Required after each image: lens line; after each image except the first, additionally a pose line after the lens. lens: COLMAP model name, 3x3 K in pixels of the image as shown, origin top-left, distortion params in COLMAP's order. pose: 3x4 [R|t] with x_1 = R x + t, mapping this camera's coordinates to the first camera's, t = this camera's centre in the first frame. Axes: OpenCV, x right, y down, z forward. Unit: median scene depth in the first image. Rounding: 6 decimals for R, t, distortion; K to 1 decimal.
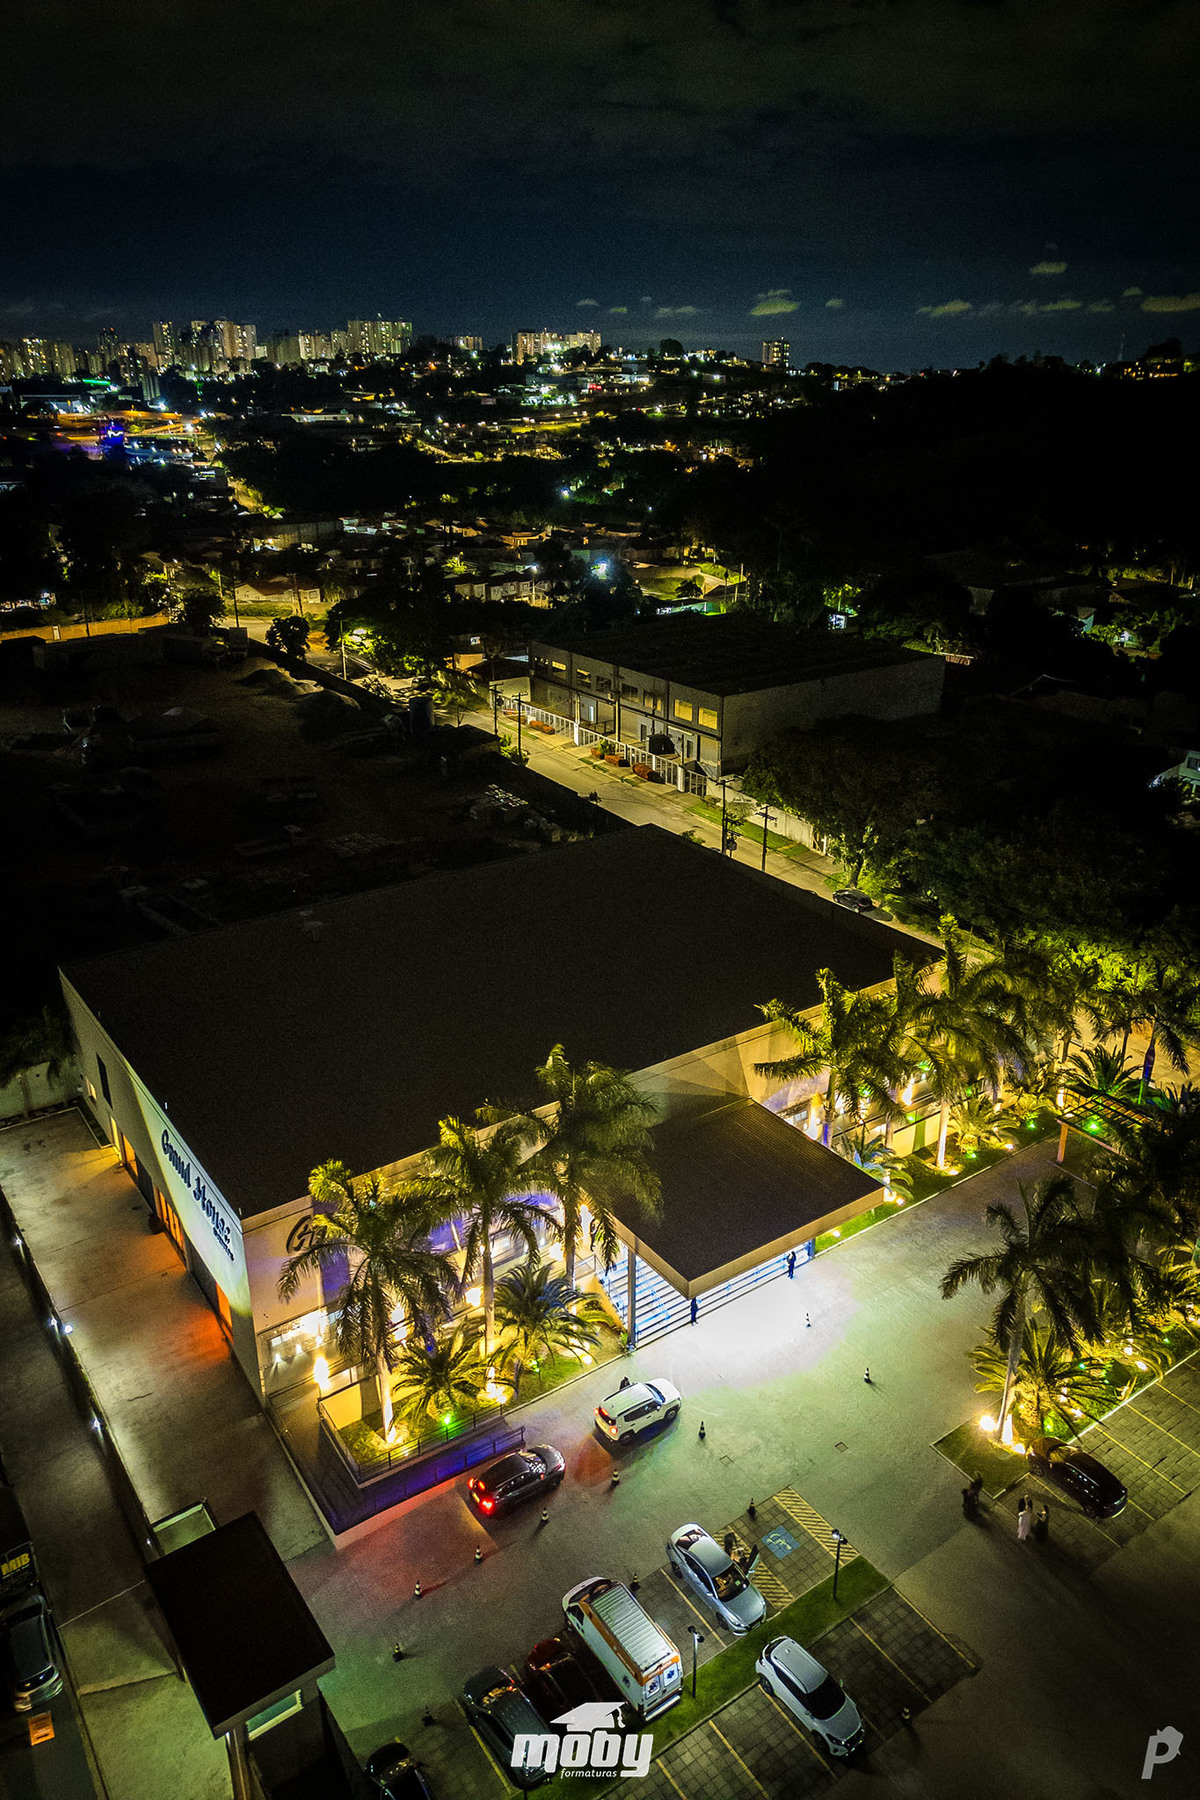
lens RADIAL K [[1252.9, 0, 600.0], [0, 1252.9, 900.0], [0, 0, 1]] dist [0.081611, -0.078959]
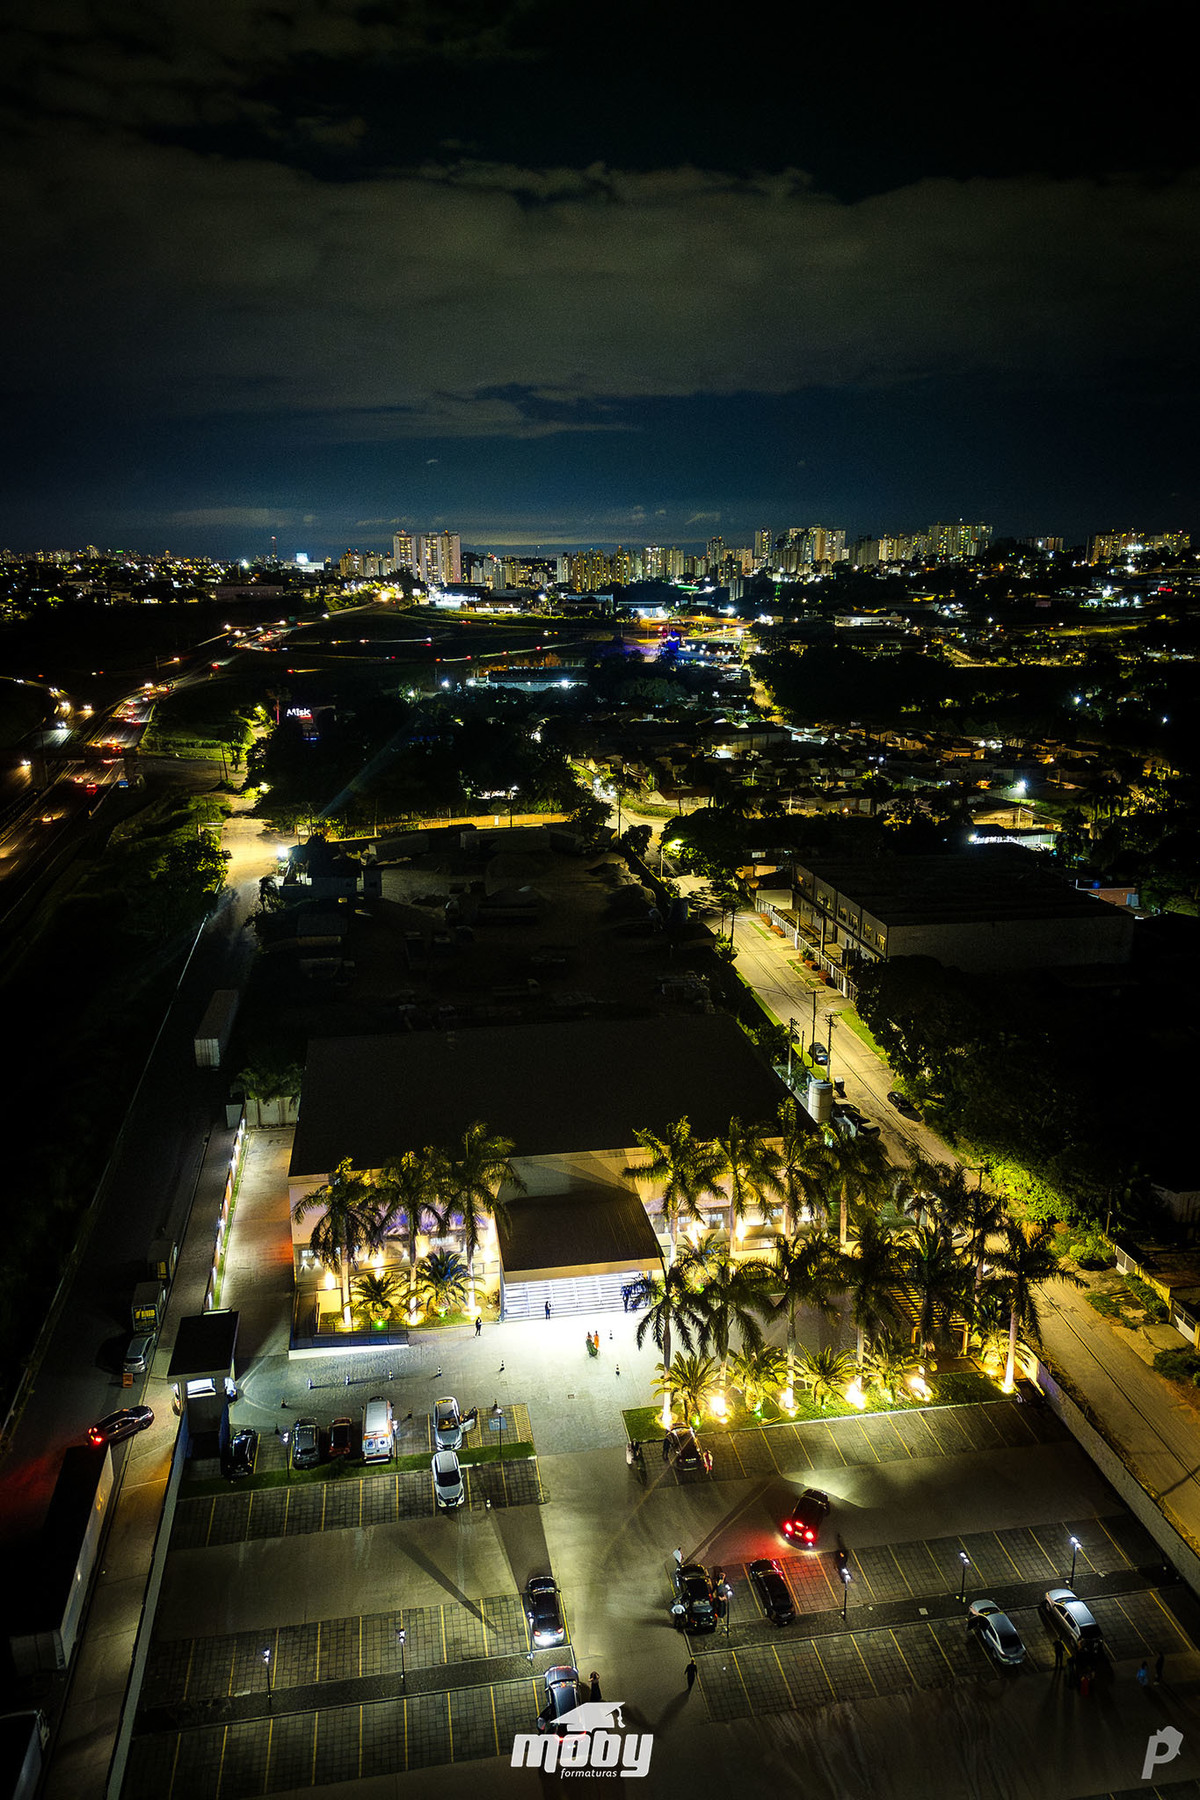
lens RADIAL K [[1252.9, 0, 600.0], [0, 1252.9, 900.0], [0, 0, 1]] dist [0.081611, -0.078959]
pose [[0.904020, 0.112925, -0.412305, 0.311164], [-0.166710, 0.981245, -0.096778, -0.017936], [0.393643, 0.156225, 0.905891, -0.214744]]
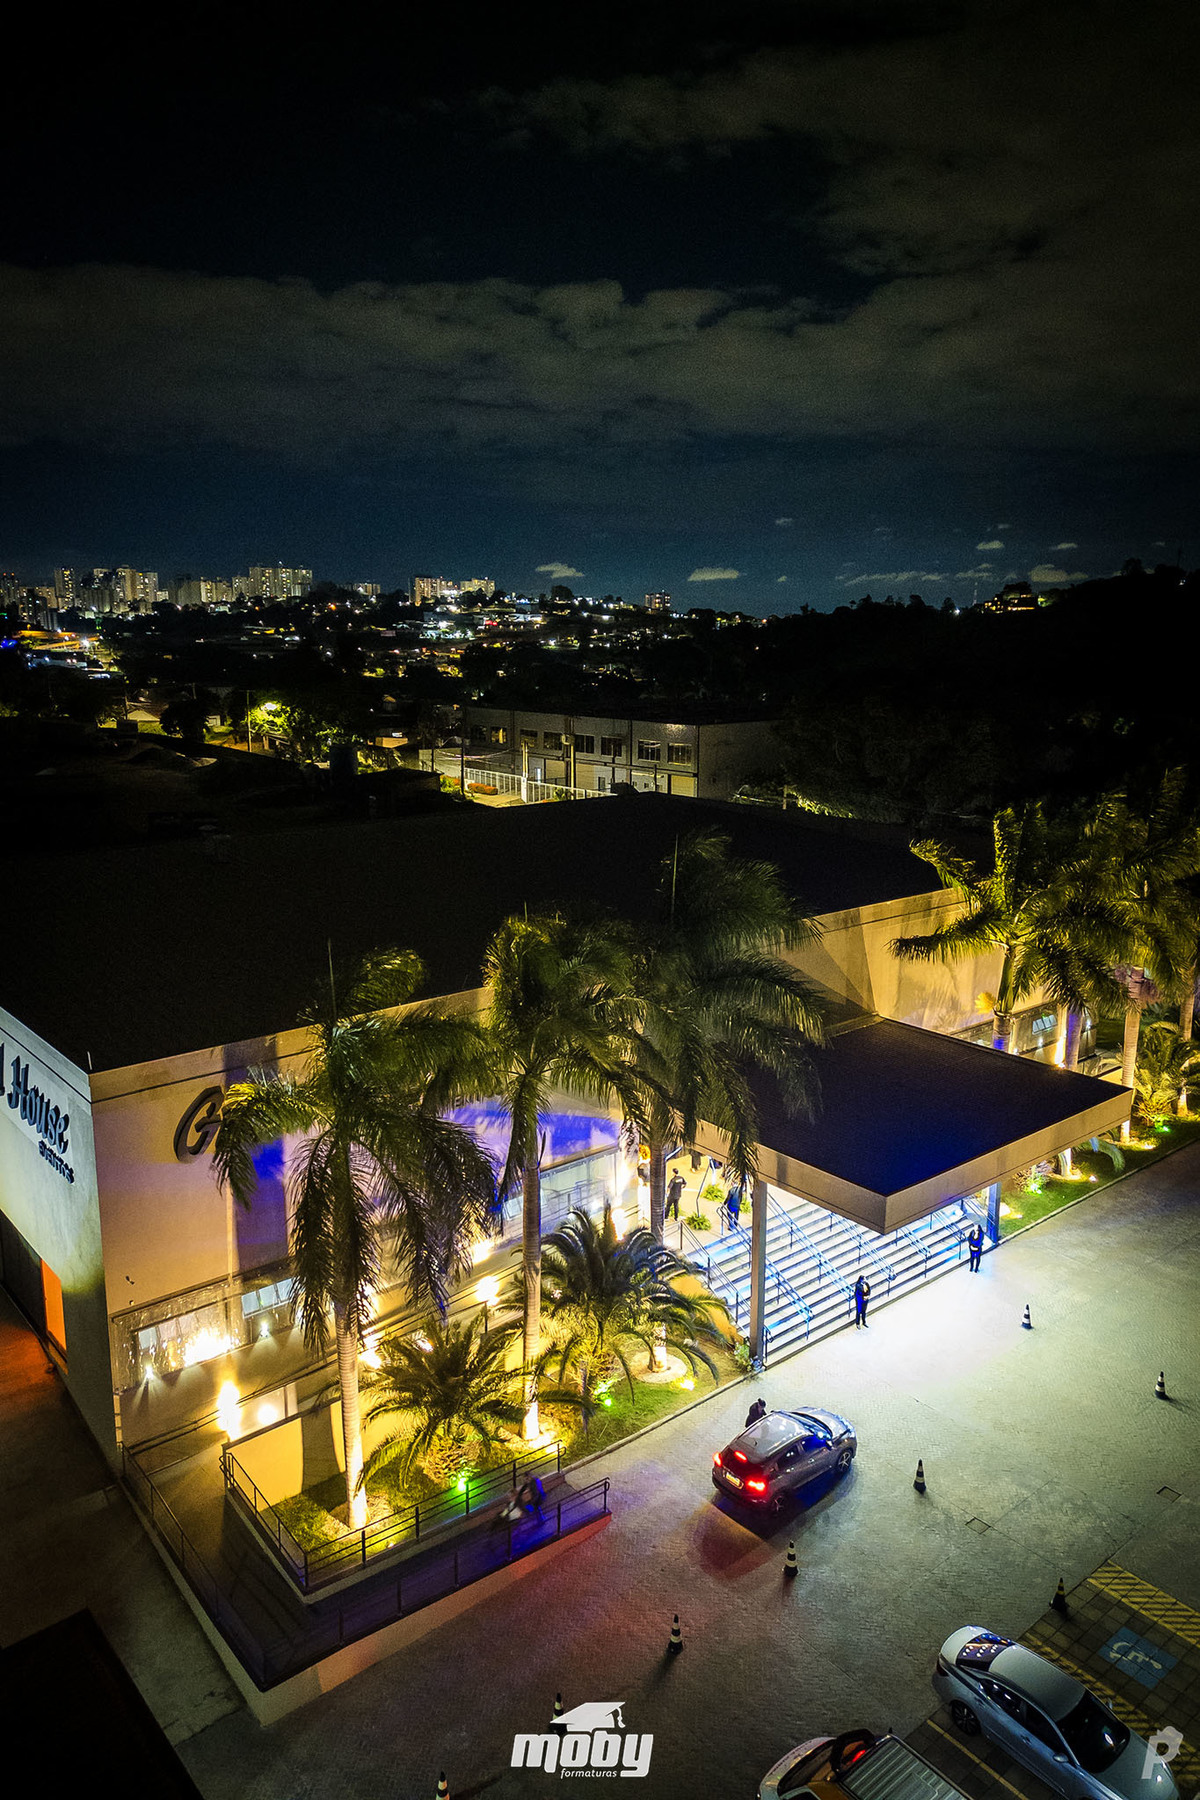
lens RADIAL K [[1252.9, 0, 600.0], [0, 1252.9, 900.0], [0, 0, 1]] dist [0.081611, -0.078959]
pose [[0.996389, -0.013190, 0.083876, -0.039618], [0.028310, 0.982941, -0.181729, 0.100586], [-0.080048, 0.183447, 0.979765, 0.156536]]
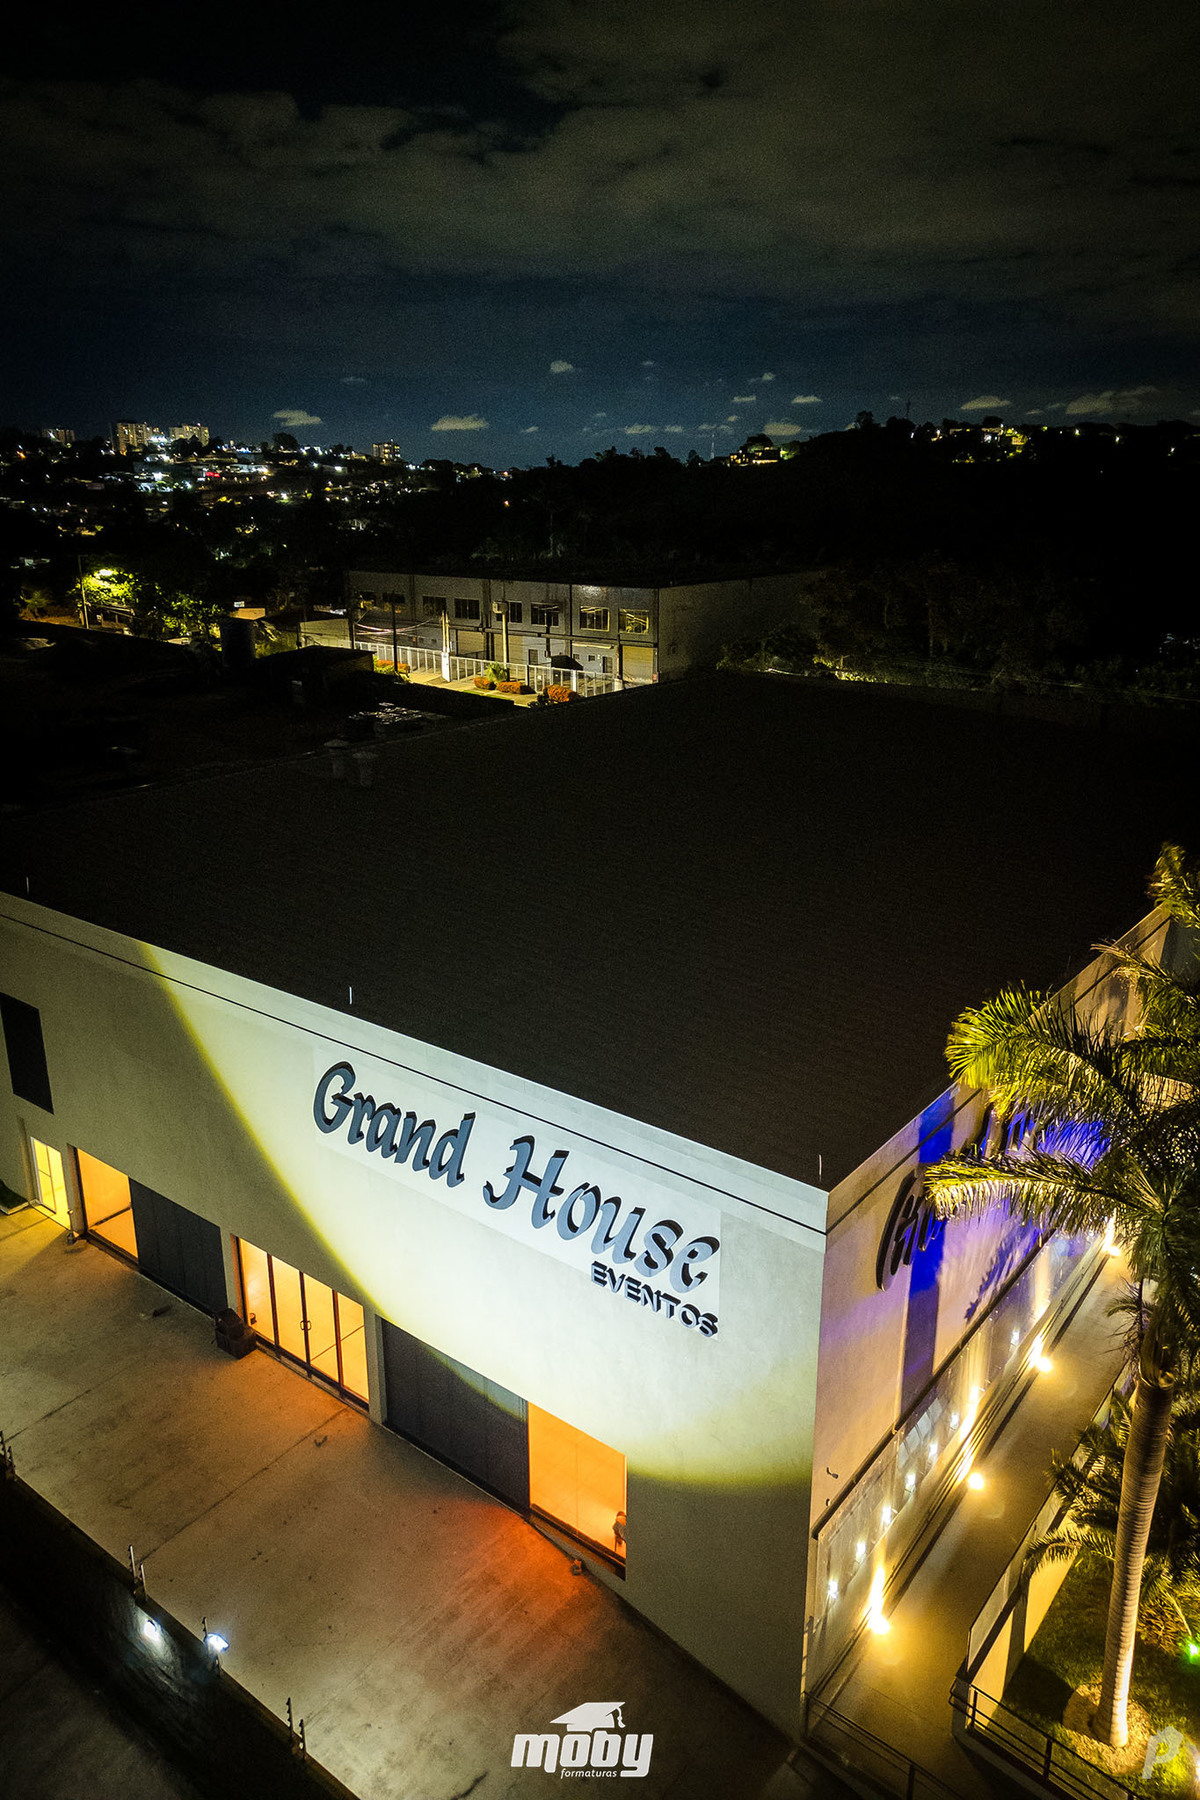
lens RADIAL K [[1252.9, 0, 600.0], [0, 1252.9, 900.0], [0, 0, 1]] dist [0.081611, -0.078959]
pose [[0.957173, -0.089847, 0.275223, -0.151512], [0.110933, 0.991892, -0.061999, 0.067324], [-0.267422, 0.089875, 0.959379, 0.242994]]
